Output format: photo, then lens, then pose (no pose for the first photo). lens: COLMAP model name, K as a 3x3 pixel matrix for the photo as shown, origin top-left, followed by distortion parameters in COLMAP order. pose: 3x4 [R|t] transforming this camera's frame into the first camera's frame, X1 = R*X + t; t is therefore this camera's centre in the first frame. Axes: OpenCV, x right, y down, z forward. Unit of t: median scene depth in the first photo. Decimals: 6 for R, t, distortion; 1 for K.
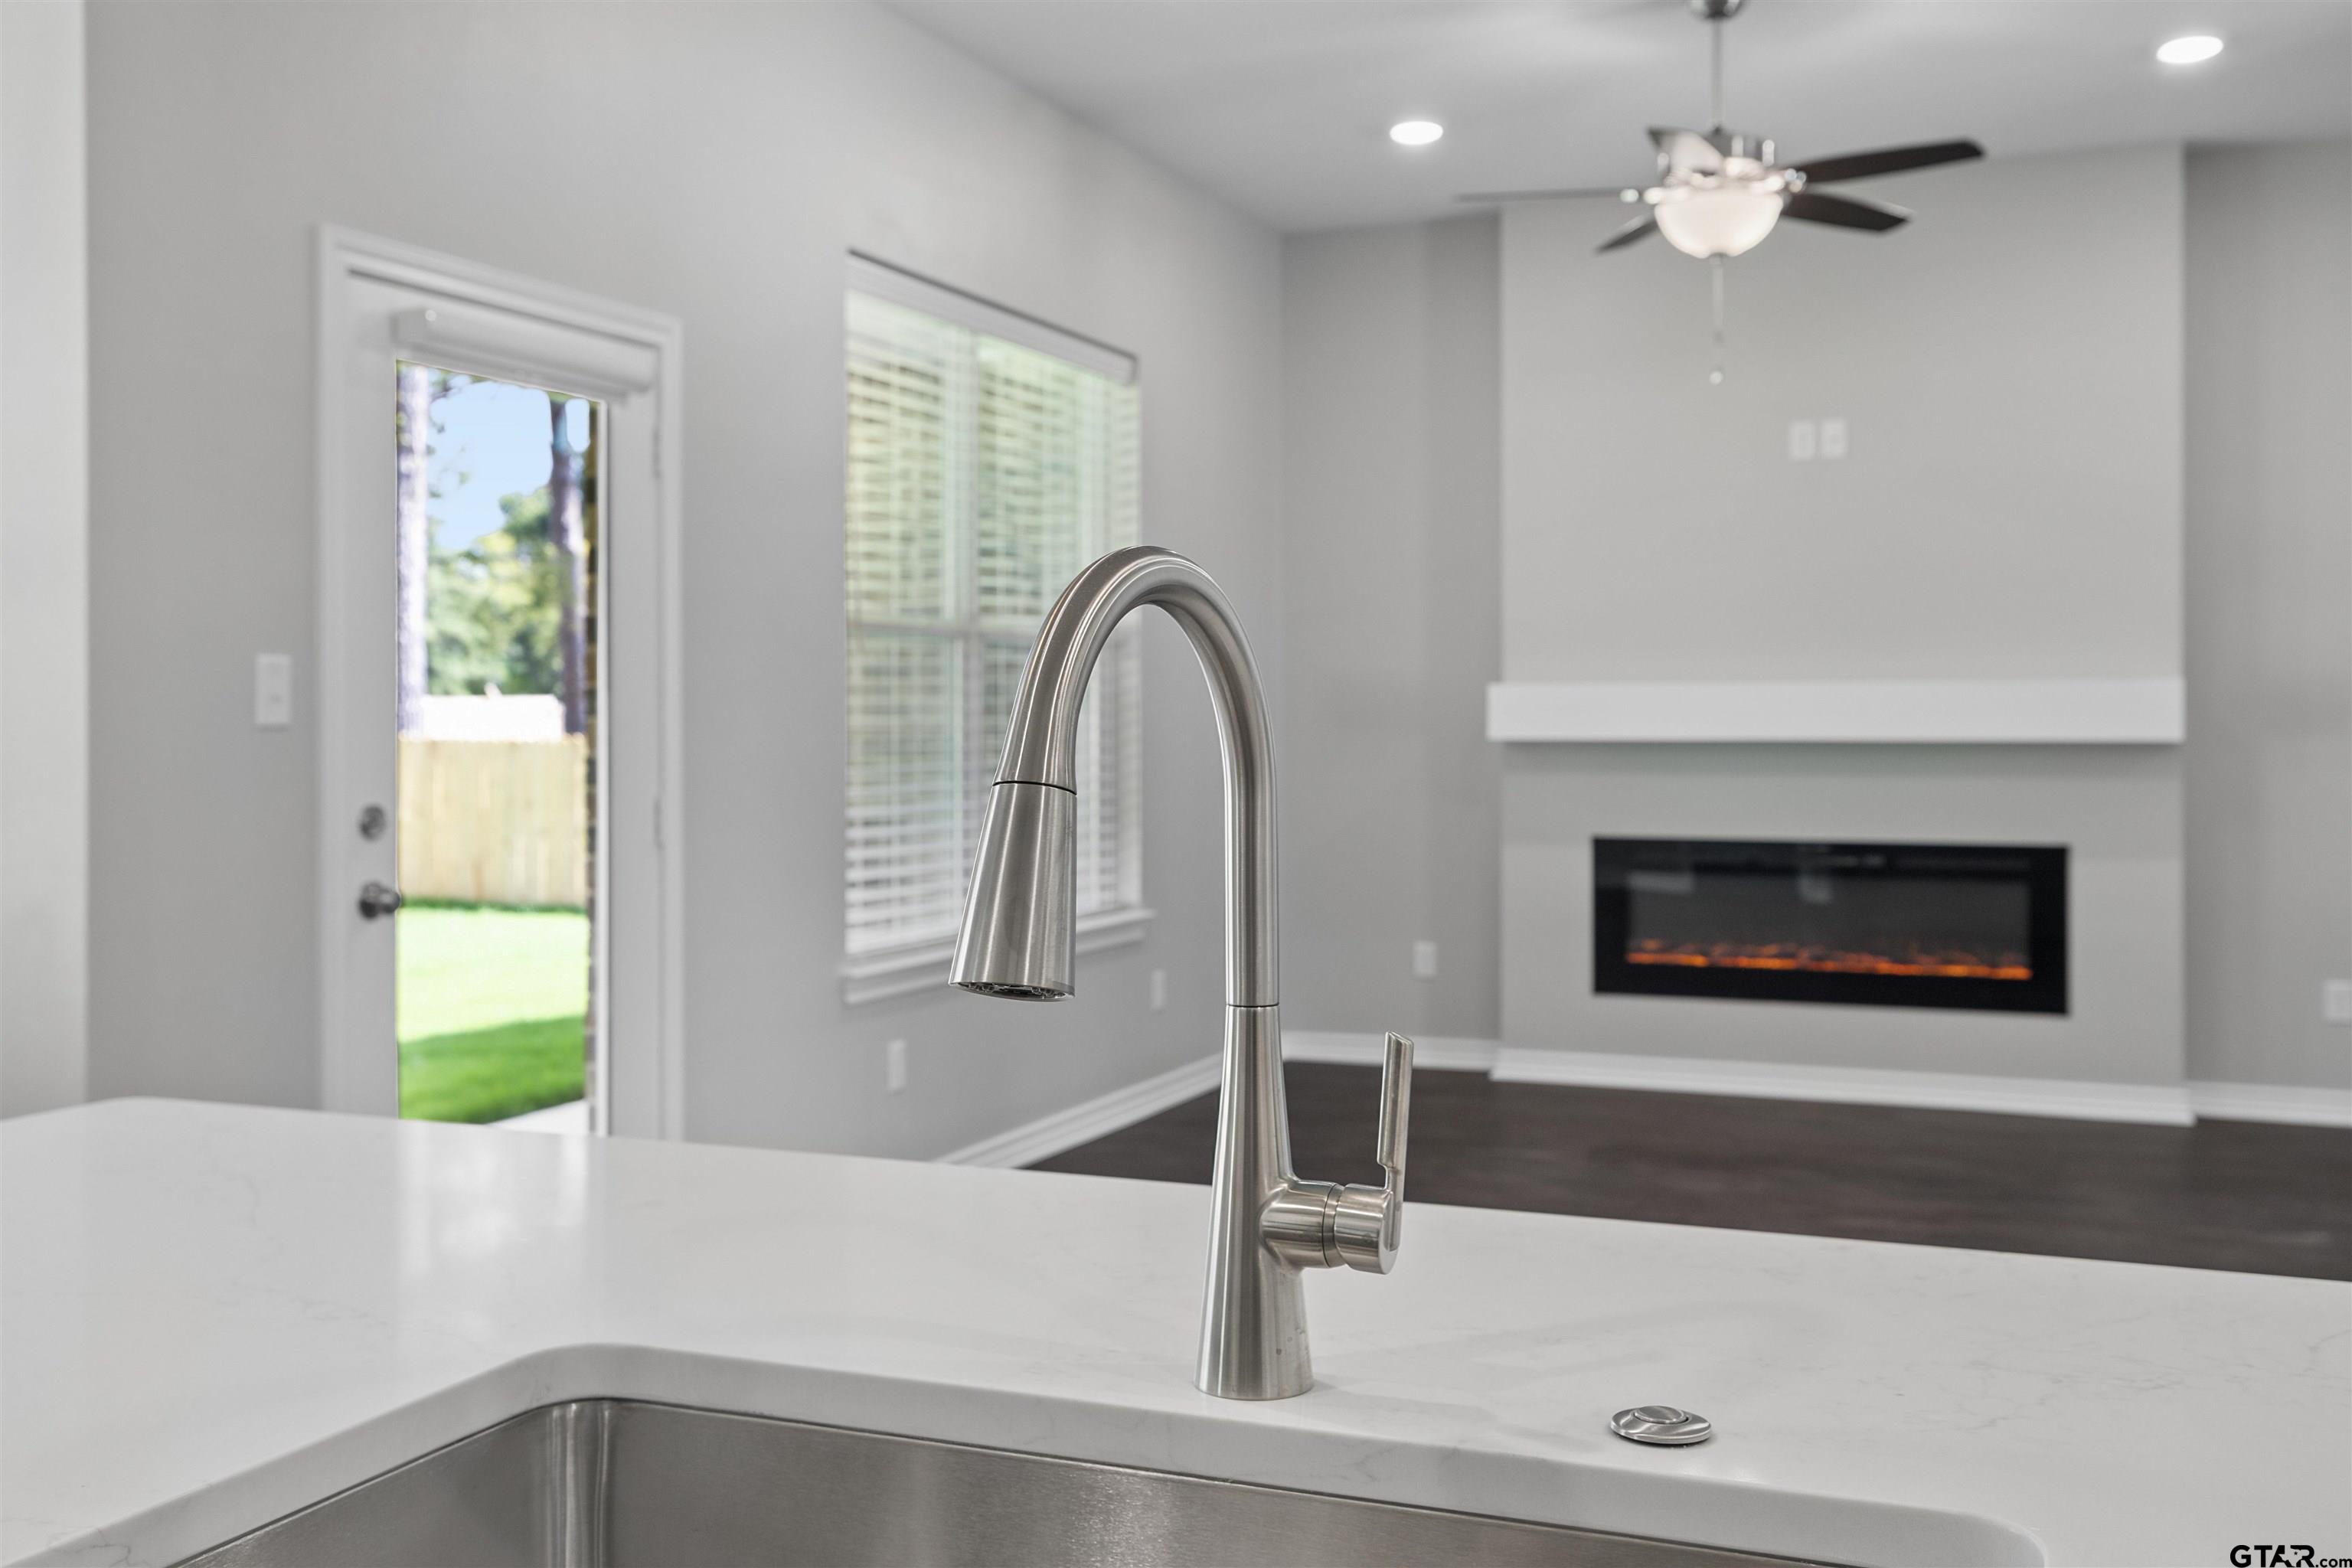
lens RADIAL K [[2268.8, 0, 1189.0], [0, 2268.8, 746.7], [0, 0, 1]] dist [0.054722, 0.000000]
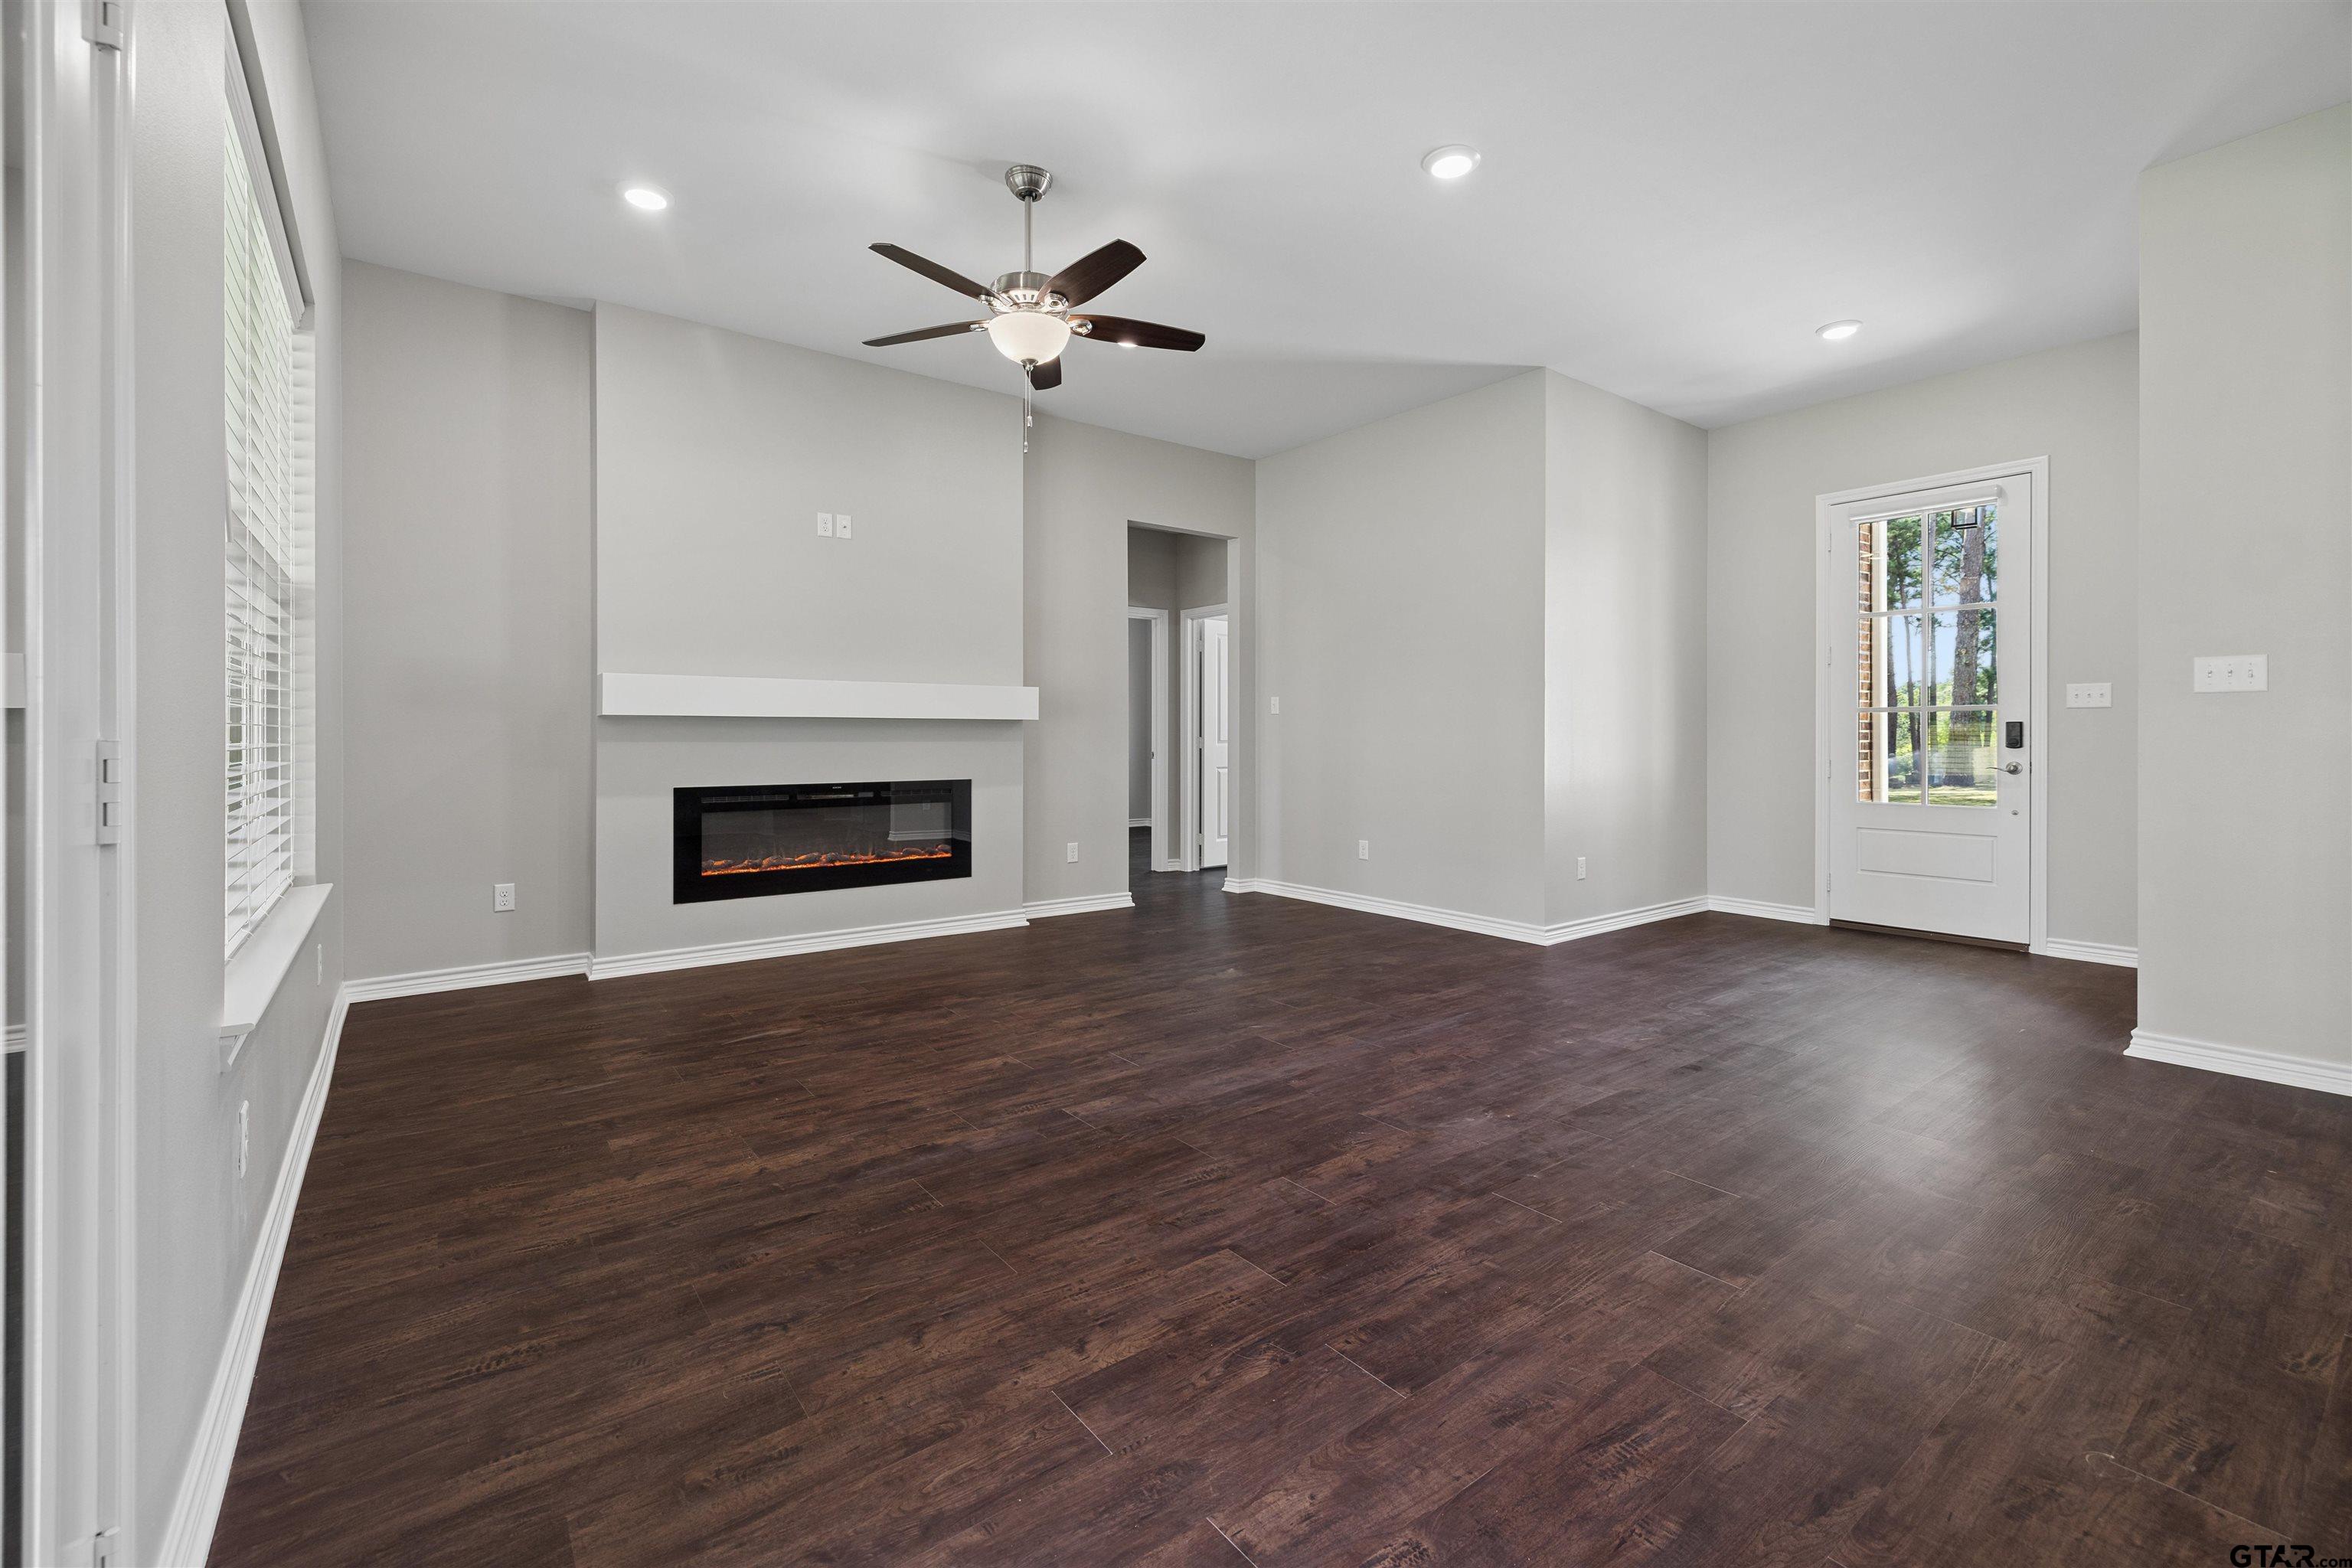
lens RADIAL K [[994.6, 0, 1172.1], [0, 994.6, 739.3], [0, 0, 1]] dist [0.003282, -0.000061]
pose [[0.513027, -0.000499, 0.858373, -0.189169], [0.008824, 0.999950, -0.004693, 0.016538], [-0.858327, 0.009982, 0.513005, 0.457251]]
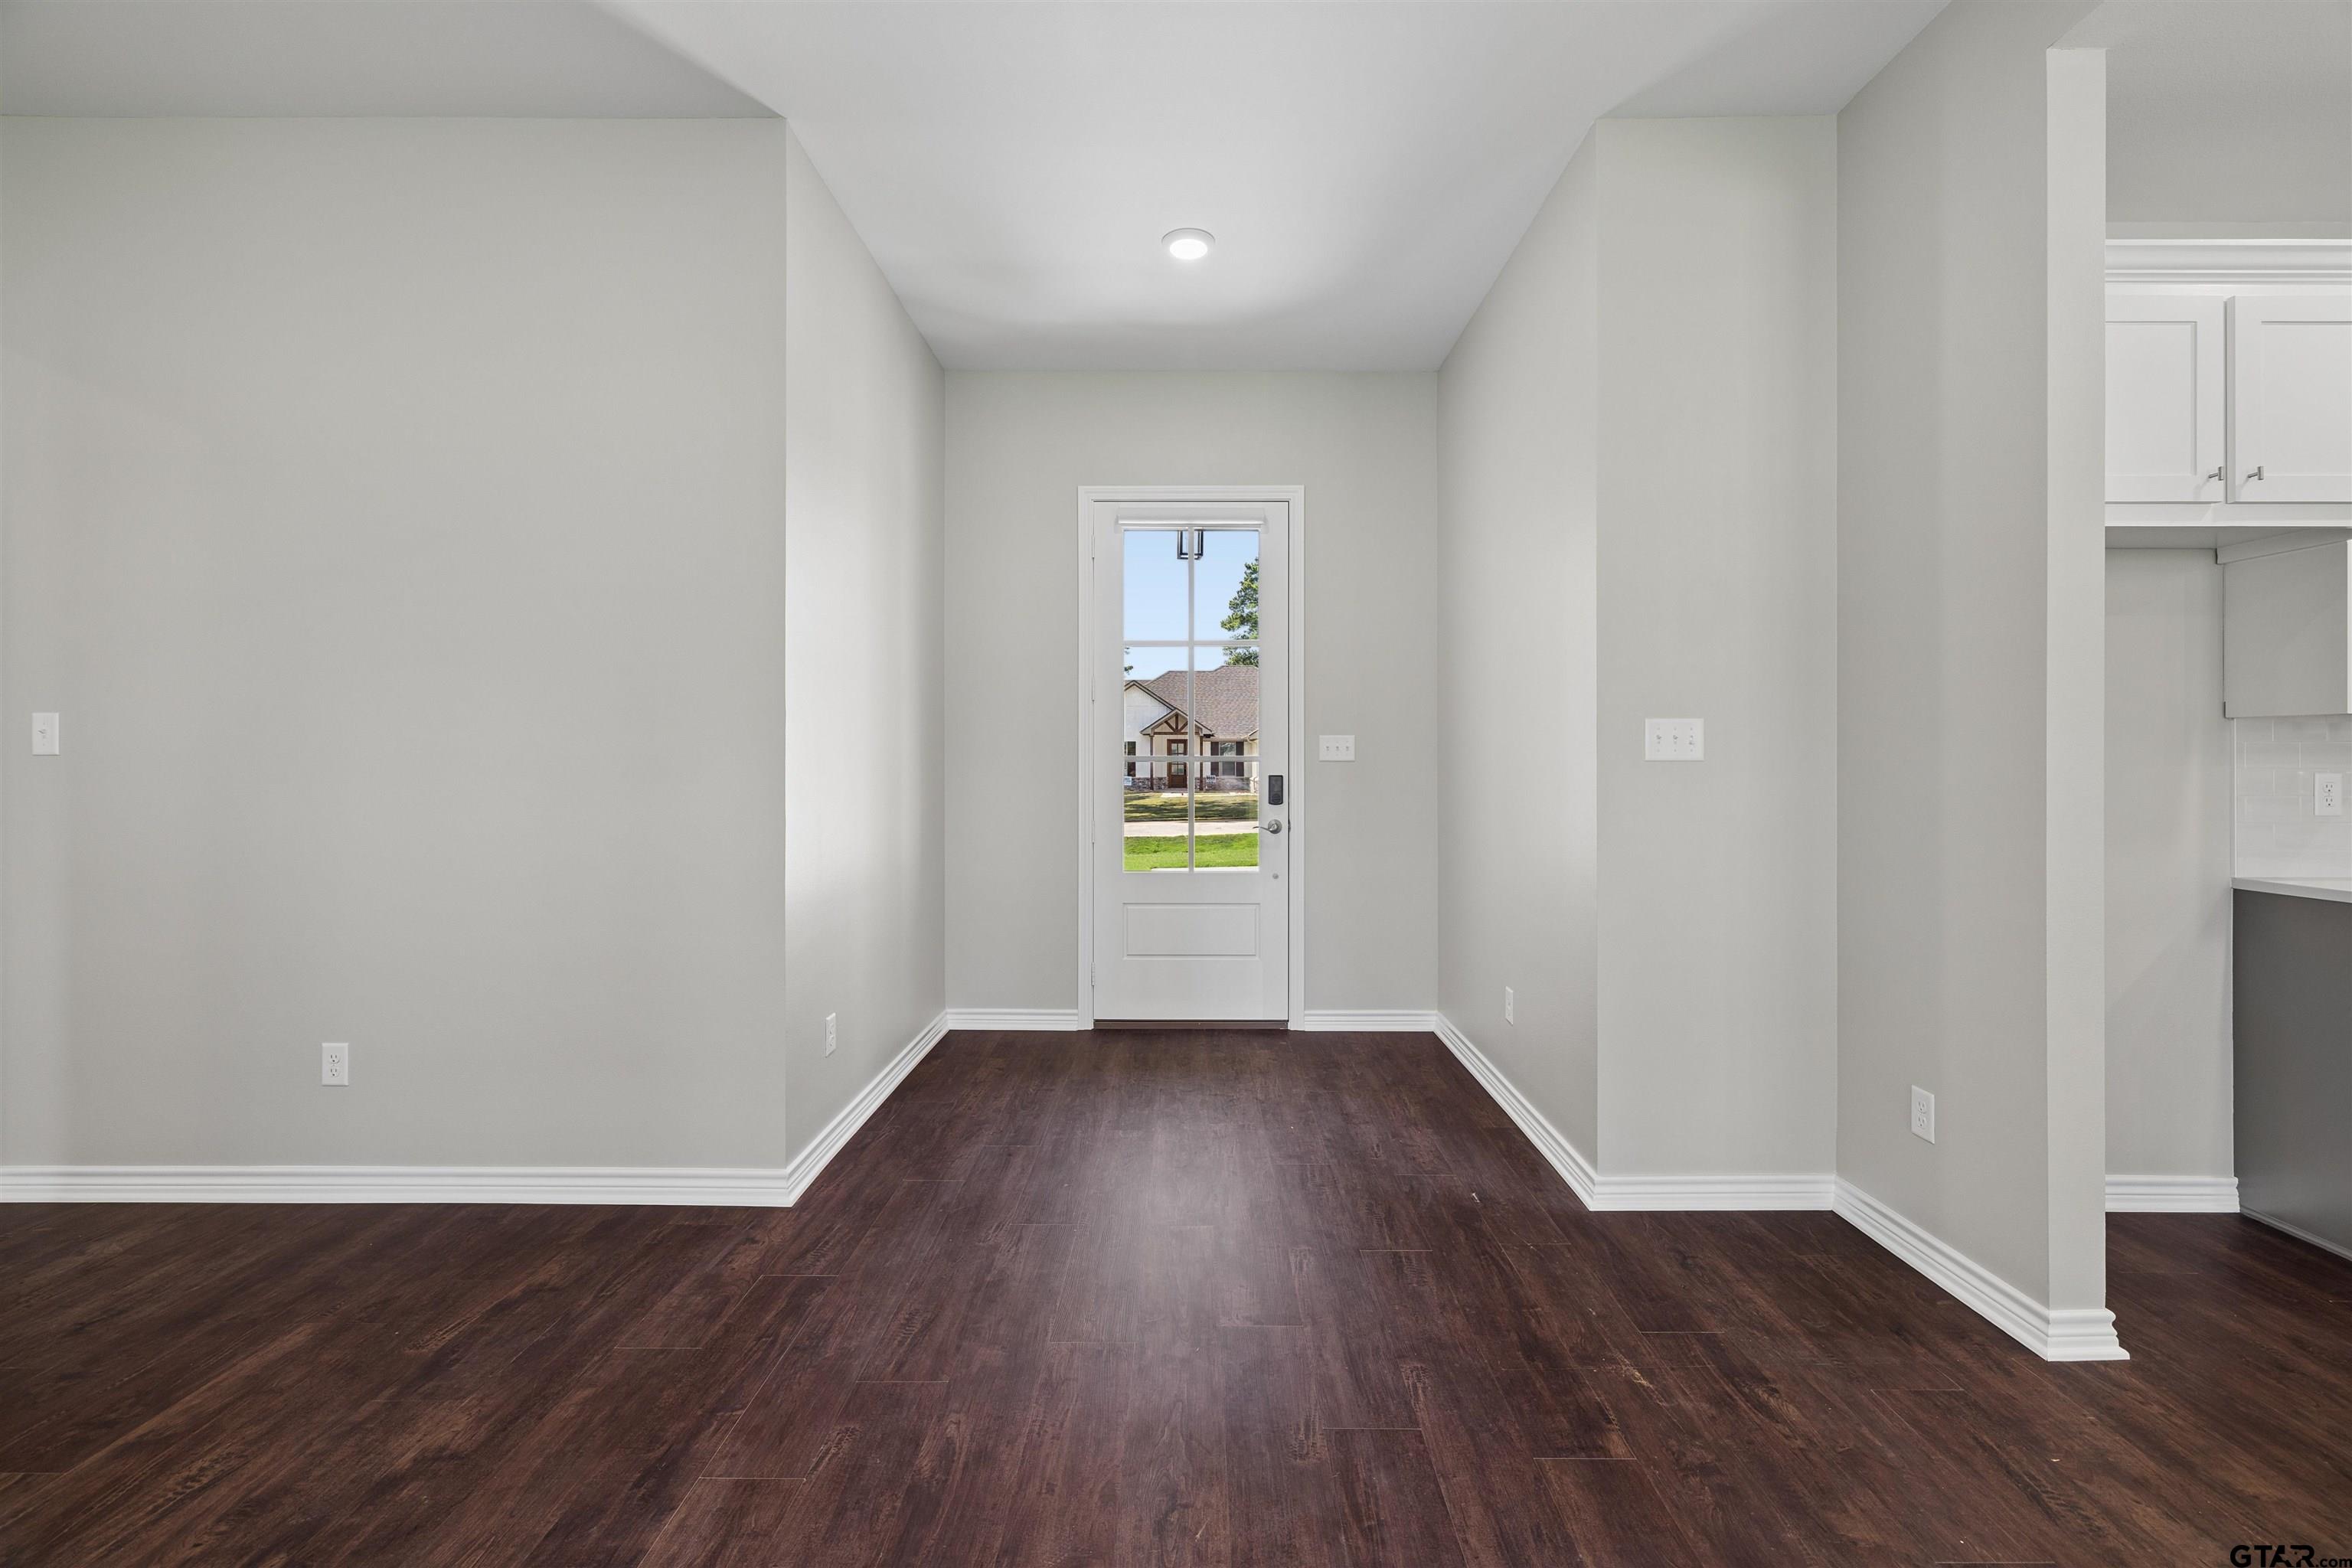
lens RADIAL K [[994.6, 0, 1190.9], [0, 994.6, 763.4], [0, 0, 1]] dist [0.003282, -0.000061]
pose [[-0.375431, -0.001845, 0.926848, 0.144558], [0.008900, 0.999945, 0.005596, -0.004775], [-0.926807, 0.010350, -0.375394, 0.590726]]
